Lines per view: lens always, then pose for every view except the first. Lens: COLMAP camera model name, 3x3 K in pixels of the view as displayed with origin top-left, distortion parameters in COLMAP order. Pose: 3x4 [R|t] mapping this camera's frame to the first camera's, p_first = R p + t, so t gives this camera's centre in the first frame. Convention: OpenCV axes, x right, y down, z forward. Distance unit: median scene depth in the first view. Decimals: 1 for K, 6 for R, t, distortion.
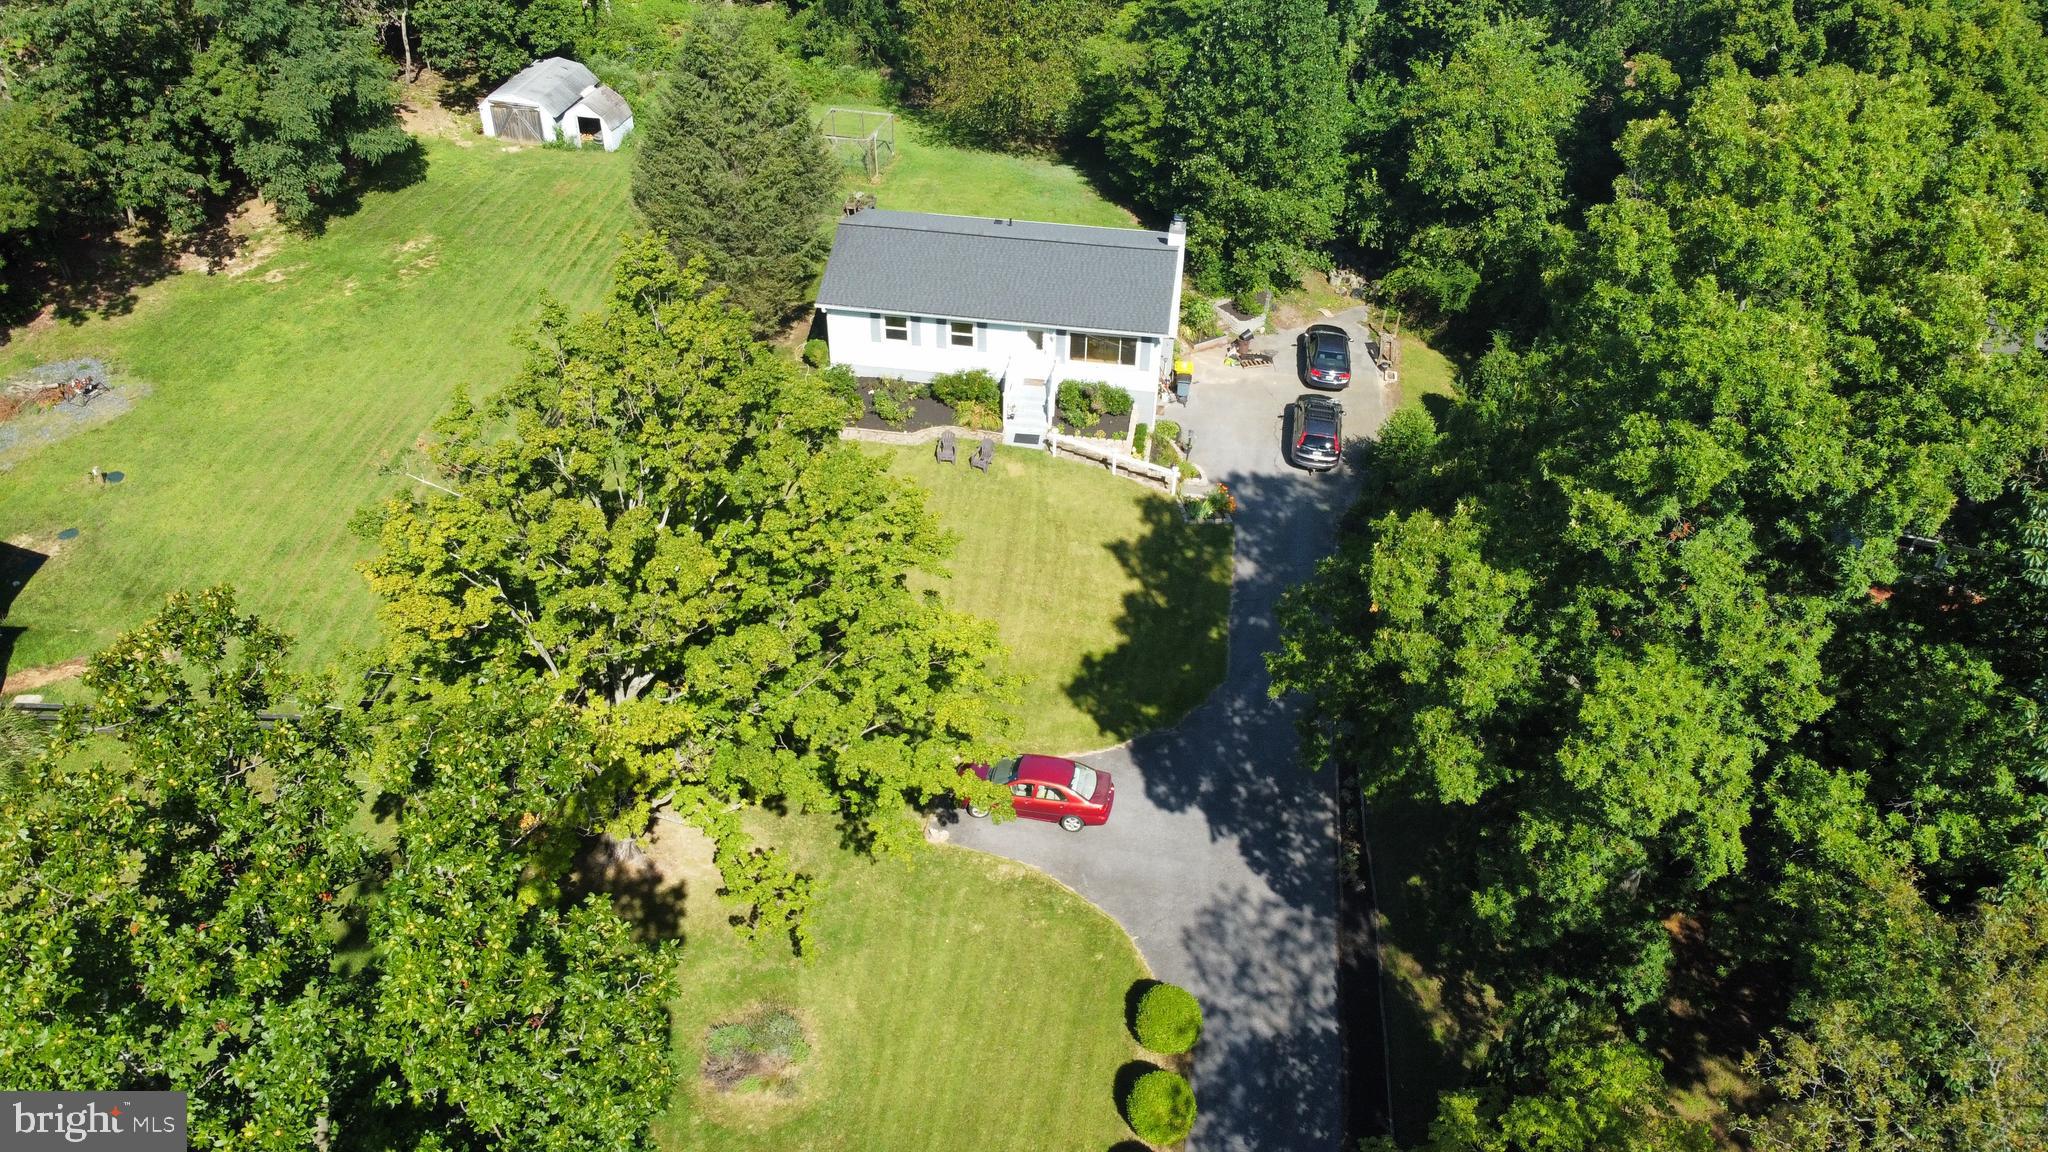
lens RADIAL K [[1570.4, 0, 1021.8], [0, 1570.4, 575.9], [0, 0, 1]] dist [0.003860, 0.003166]
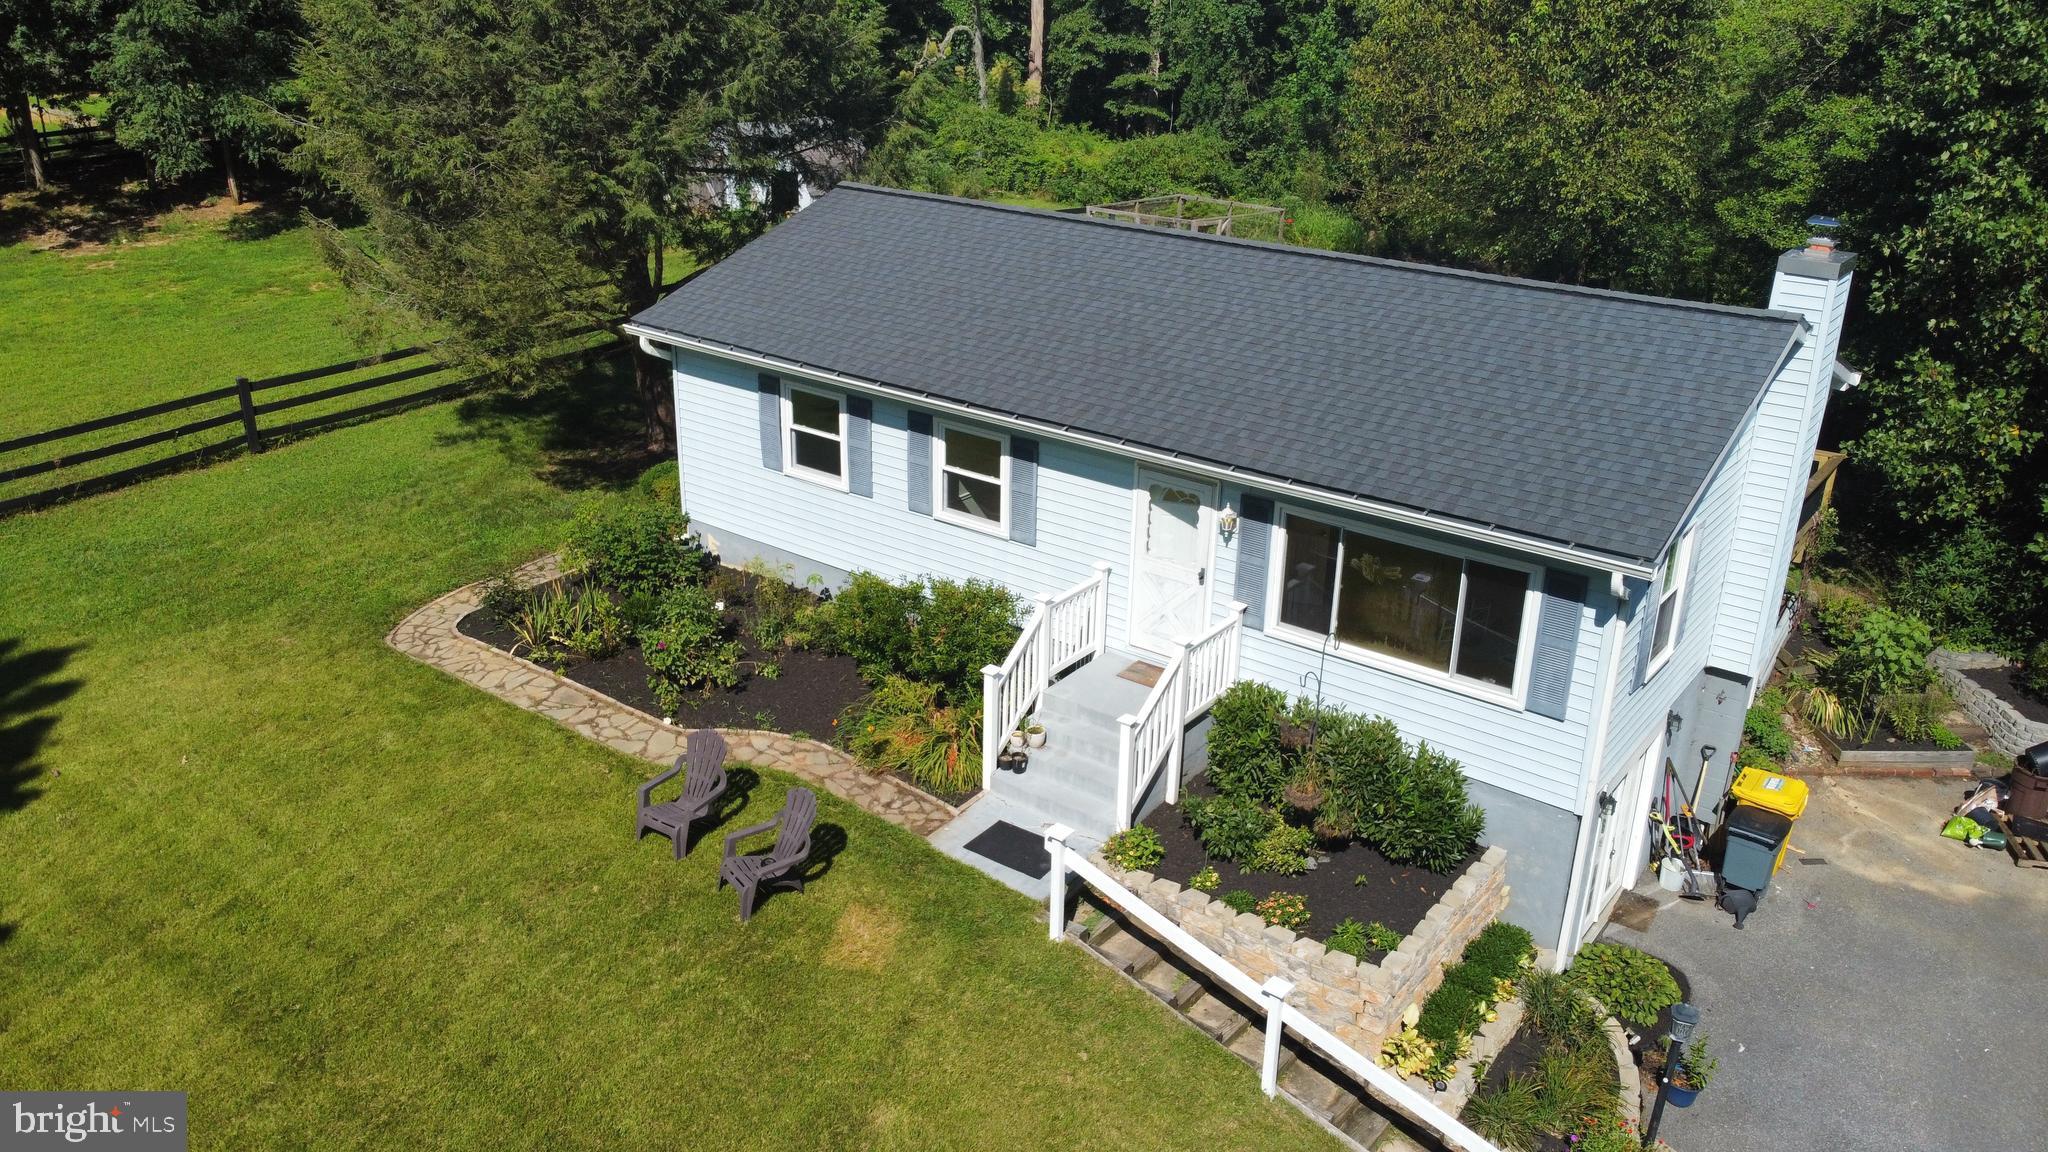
lens RADIAL K [[1570.4, 0, 1024.4], [0, 1570.4, 574.1], [0, 0, 1]] dist [0.003860, 0.003166]
pose [[0.877220, 0.187546, -0.441941, 0.110042], [-0.307337, 0.926567, -0.216834, -0.071769], [0.368822, 0.326036, 0.870443, 0.740453]]
